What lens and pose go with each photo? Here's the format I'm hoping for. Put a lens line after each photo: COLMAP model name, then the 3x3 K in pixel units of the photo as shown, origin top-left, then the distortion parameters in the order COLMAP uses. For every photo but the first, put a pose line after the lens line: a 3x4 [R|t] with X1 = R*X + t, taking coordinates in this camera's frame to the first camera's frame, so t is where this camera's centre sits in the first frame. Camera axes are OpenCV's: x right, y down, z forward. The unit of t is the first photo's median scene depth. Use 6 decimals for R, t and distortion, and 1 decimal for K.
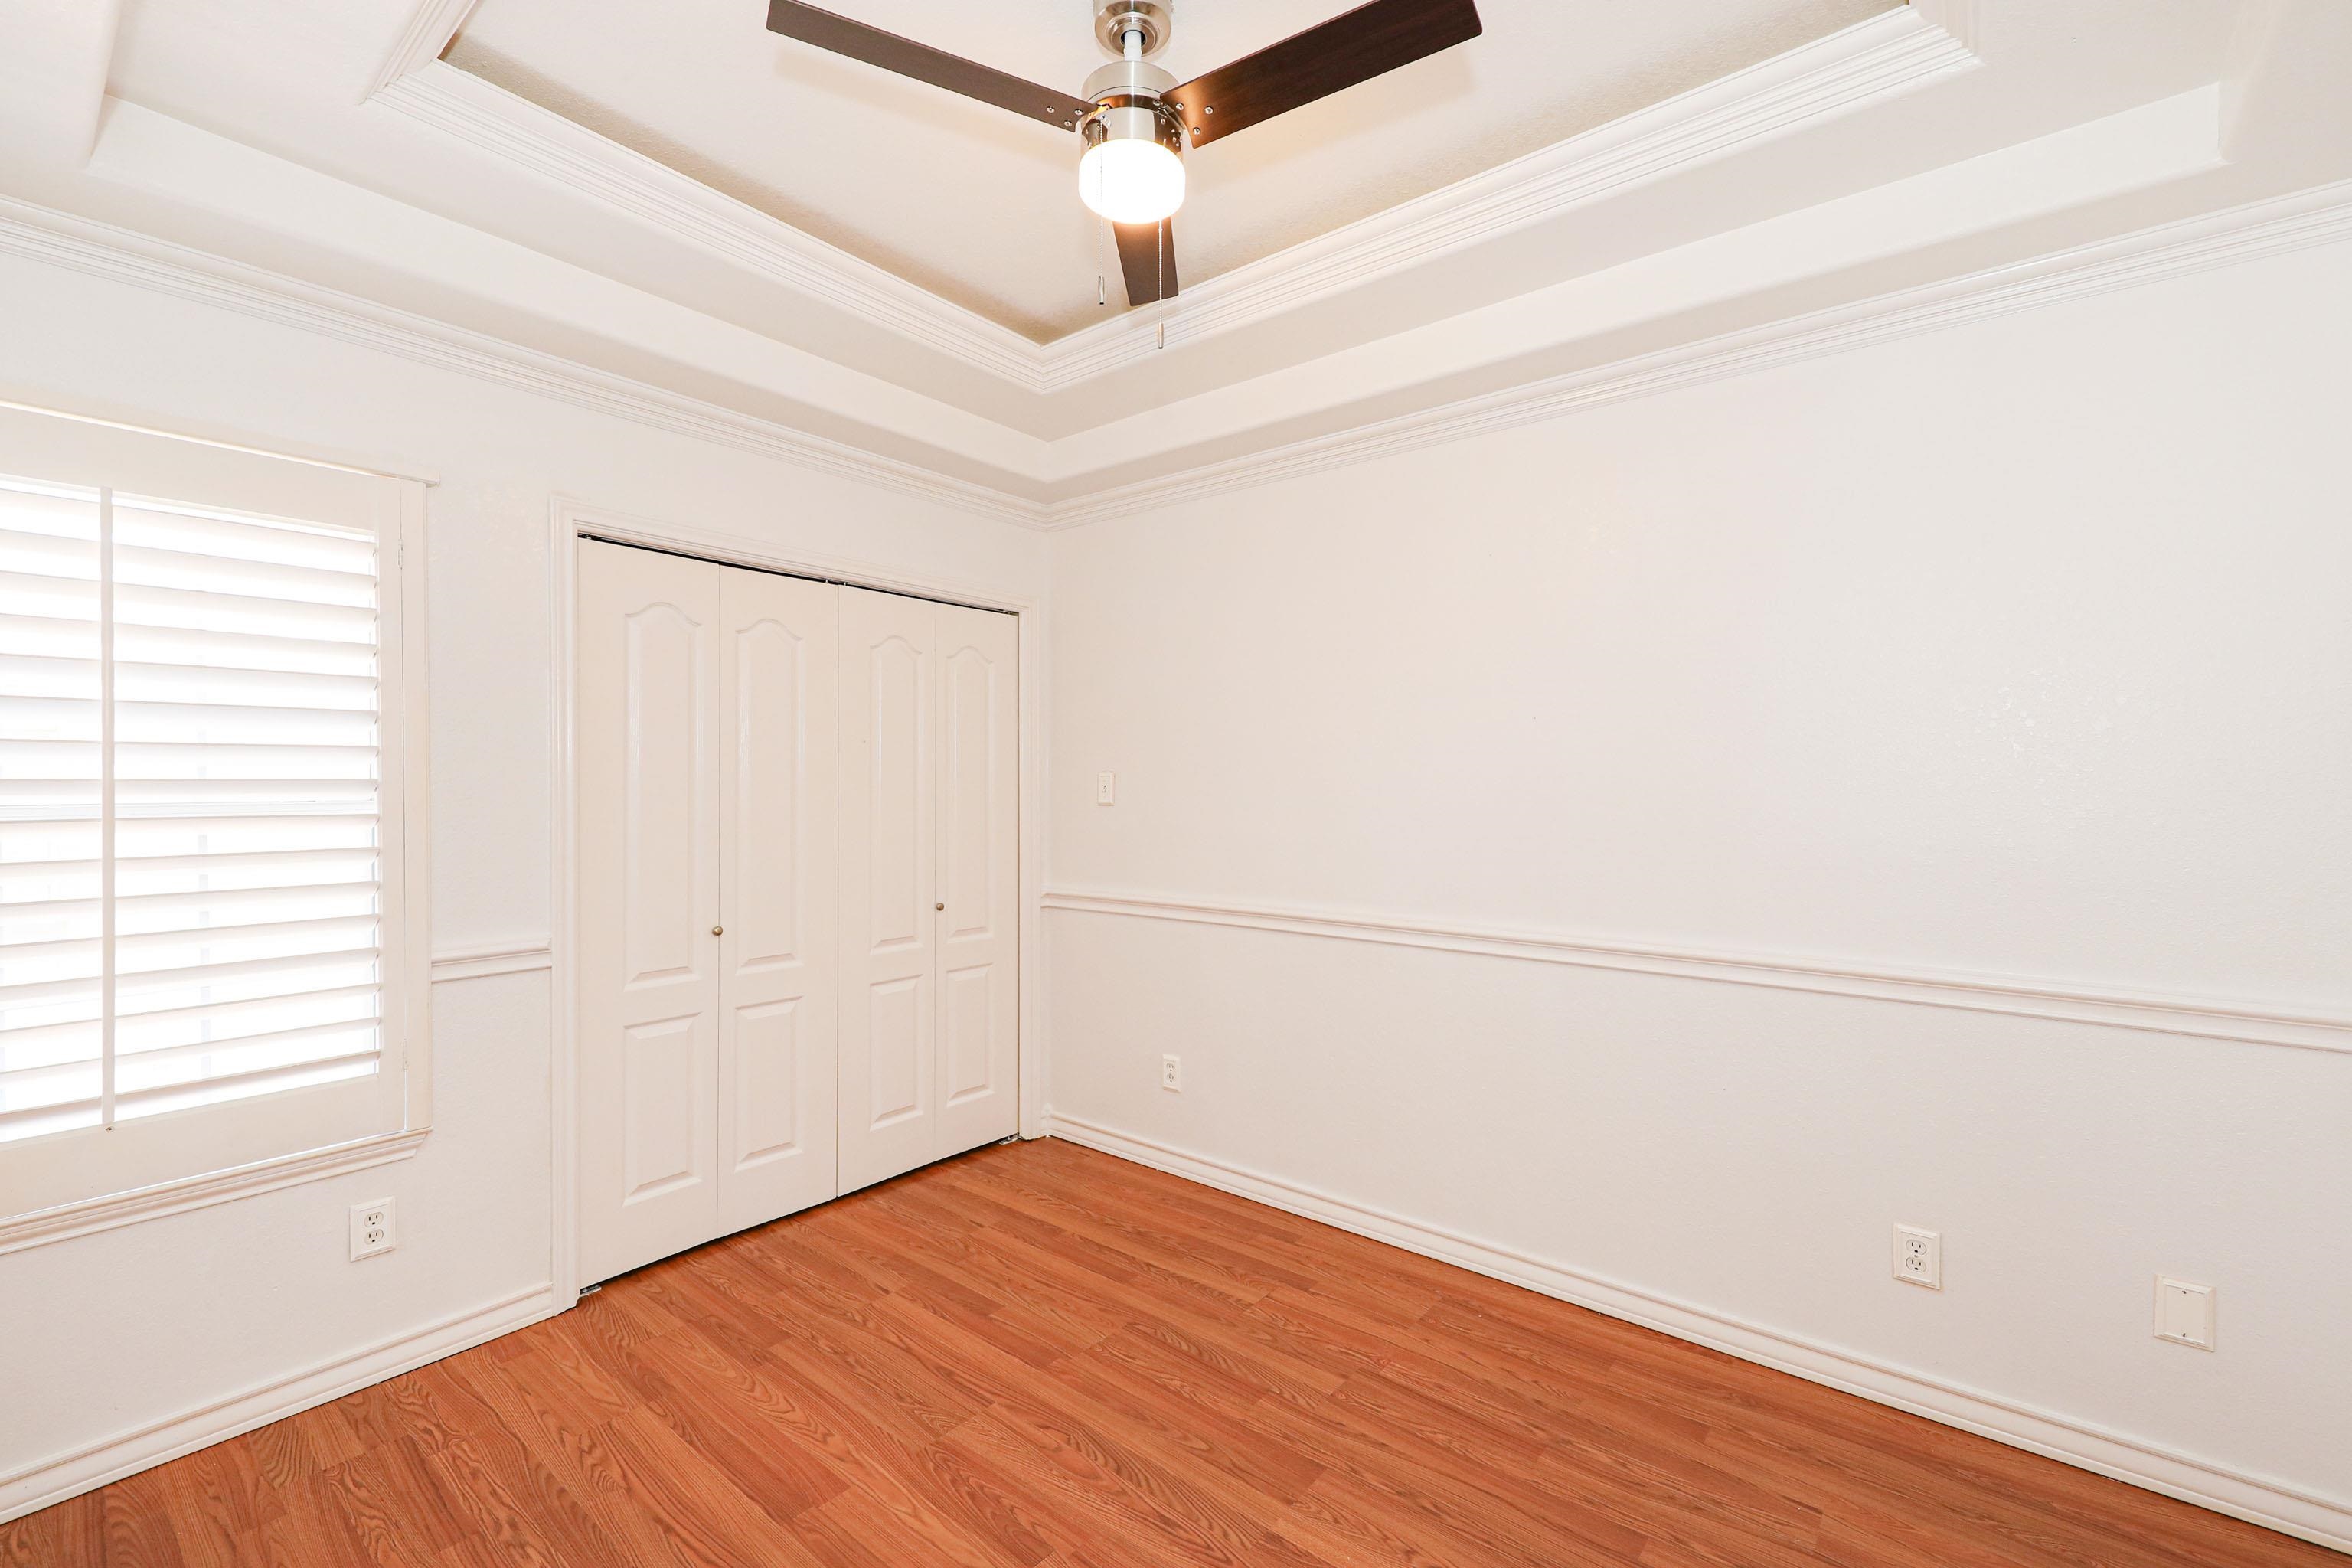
lens RADIAL K [[966.6, 0, 1173.0], [0, 966.6, 778.2], [0, 0, 1]] dist [-0.000458, -0.000380]
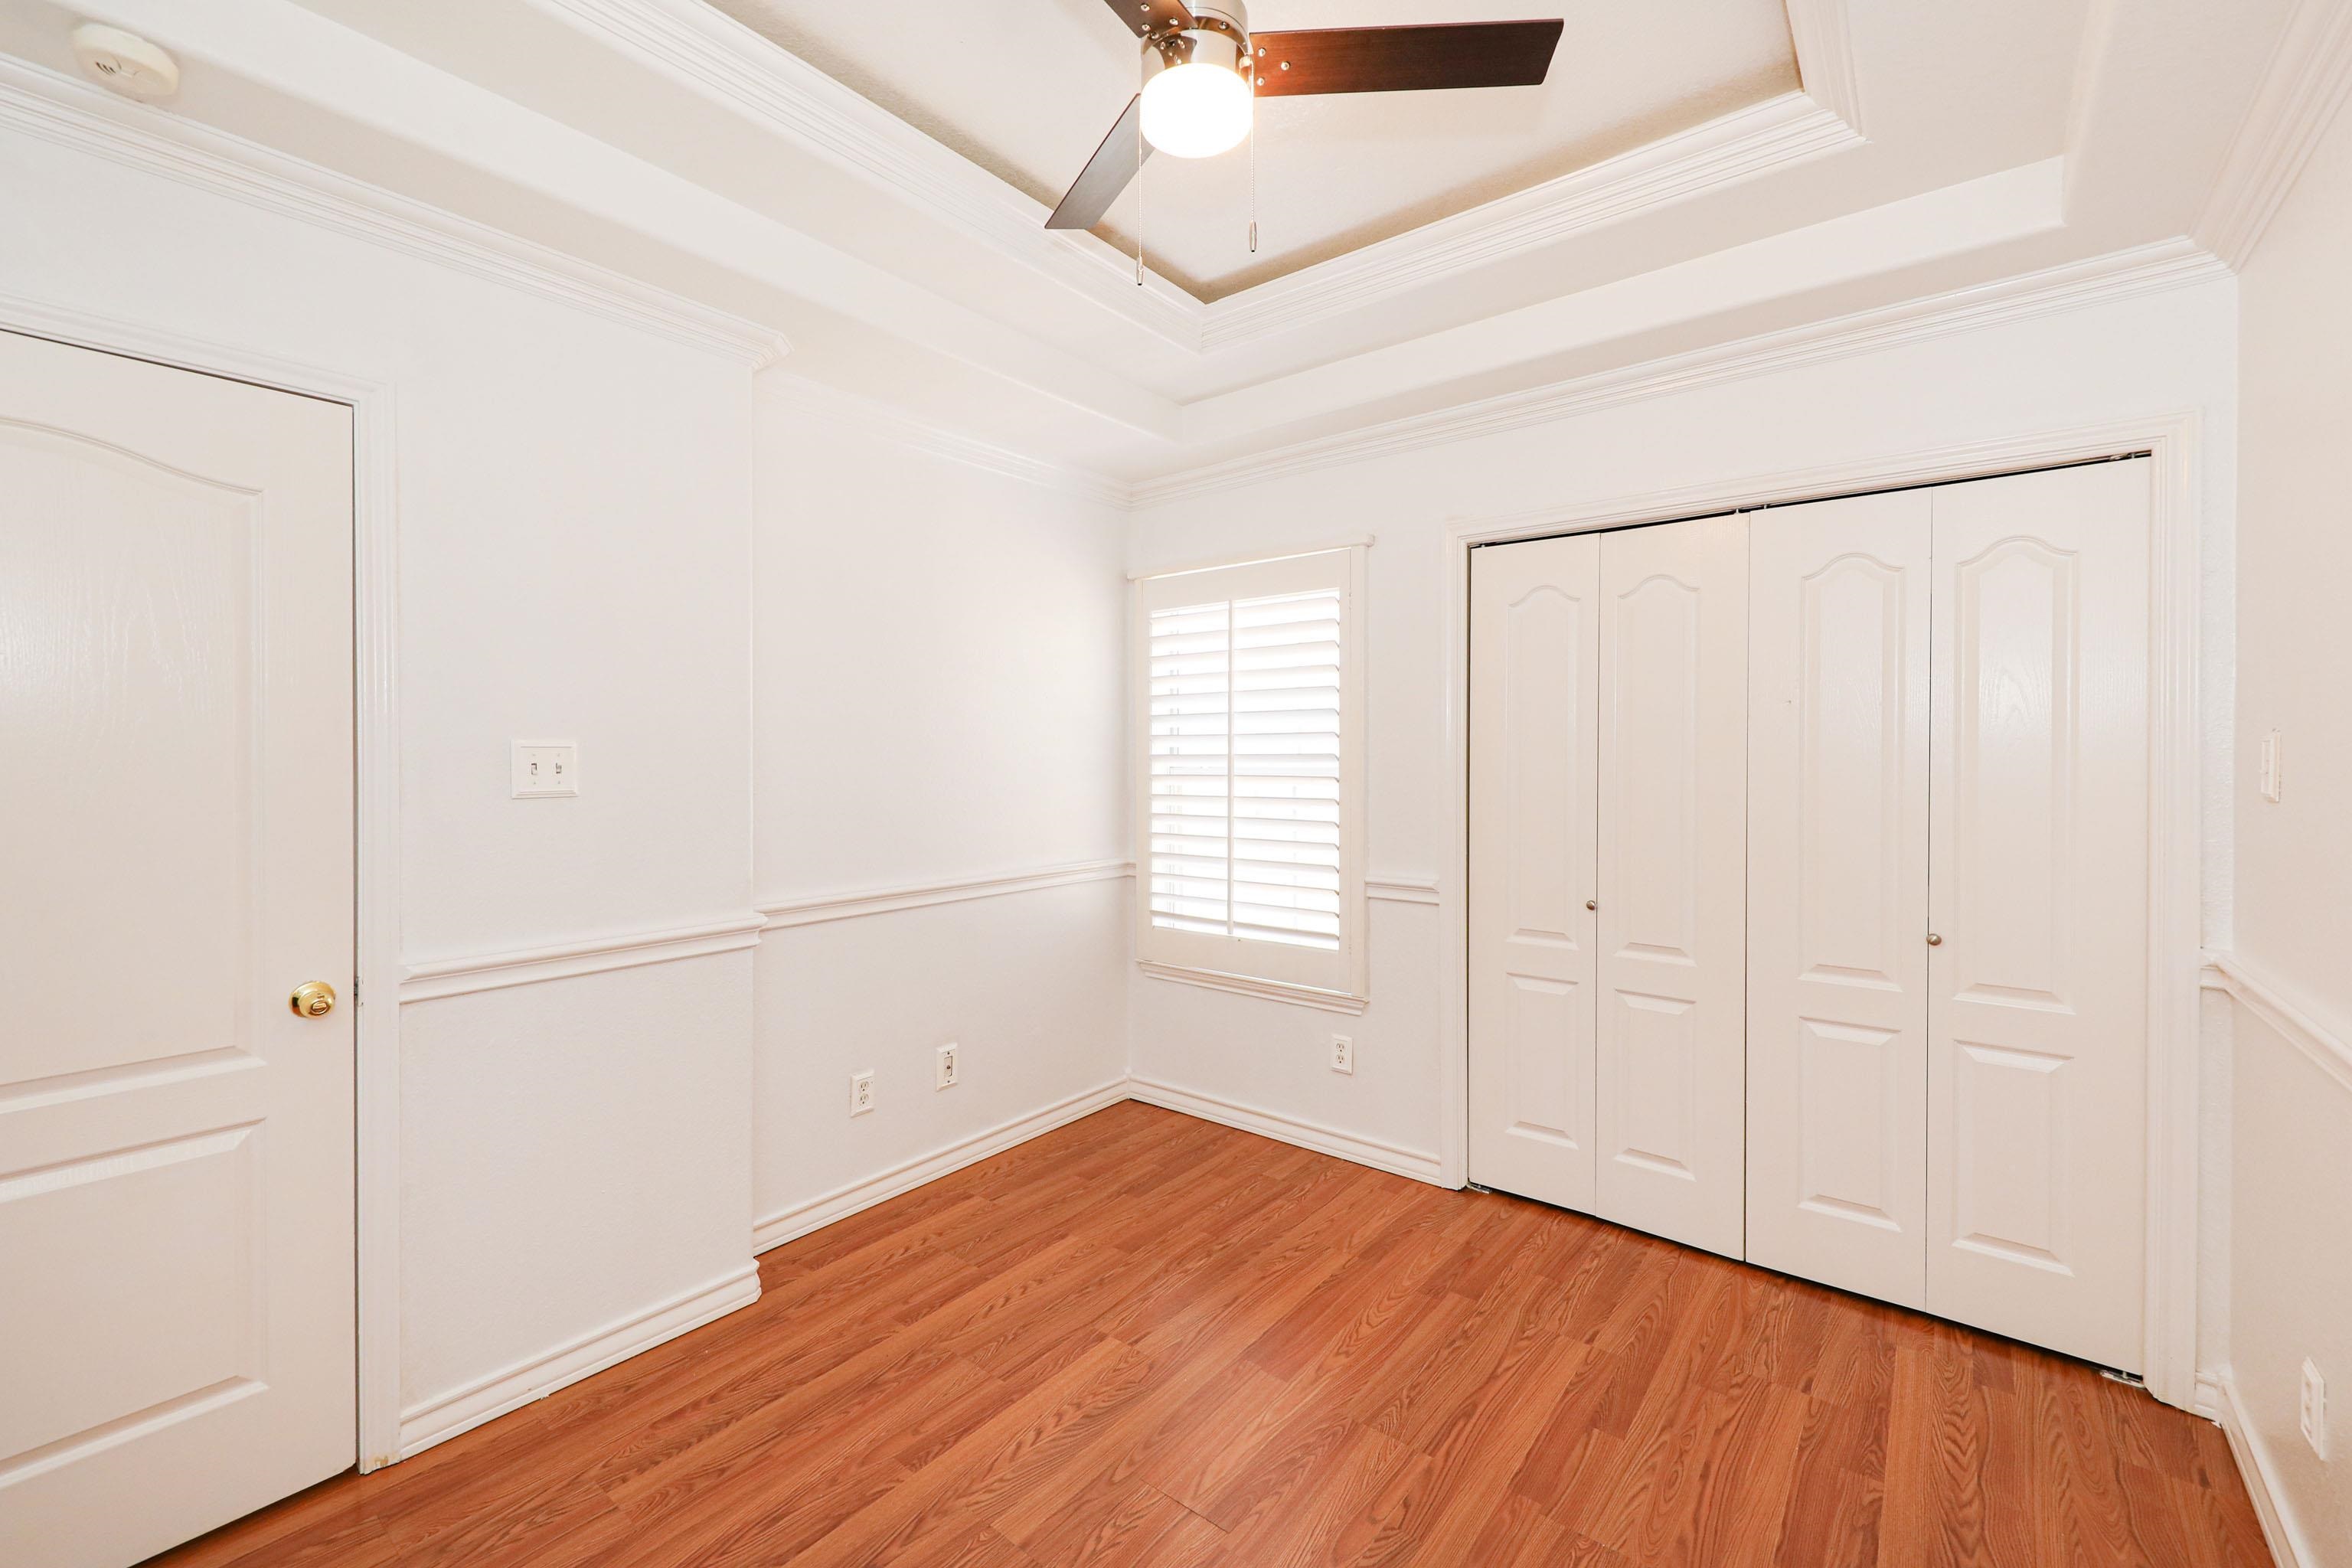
lens RADIAL K [[975.0, 0, 1178.1], [0, 975.0, 759.9], [0, 0, 1]] dist [0.000217, -0.000357]
pose [[0.013978, 0.002973, -0.999898, 0.648519], [0.004351, 0.999986, 0.003034, 0.005077], [0.999893, -0.004393, 0.013965, 0.701066]]
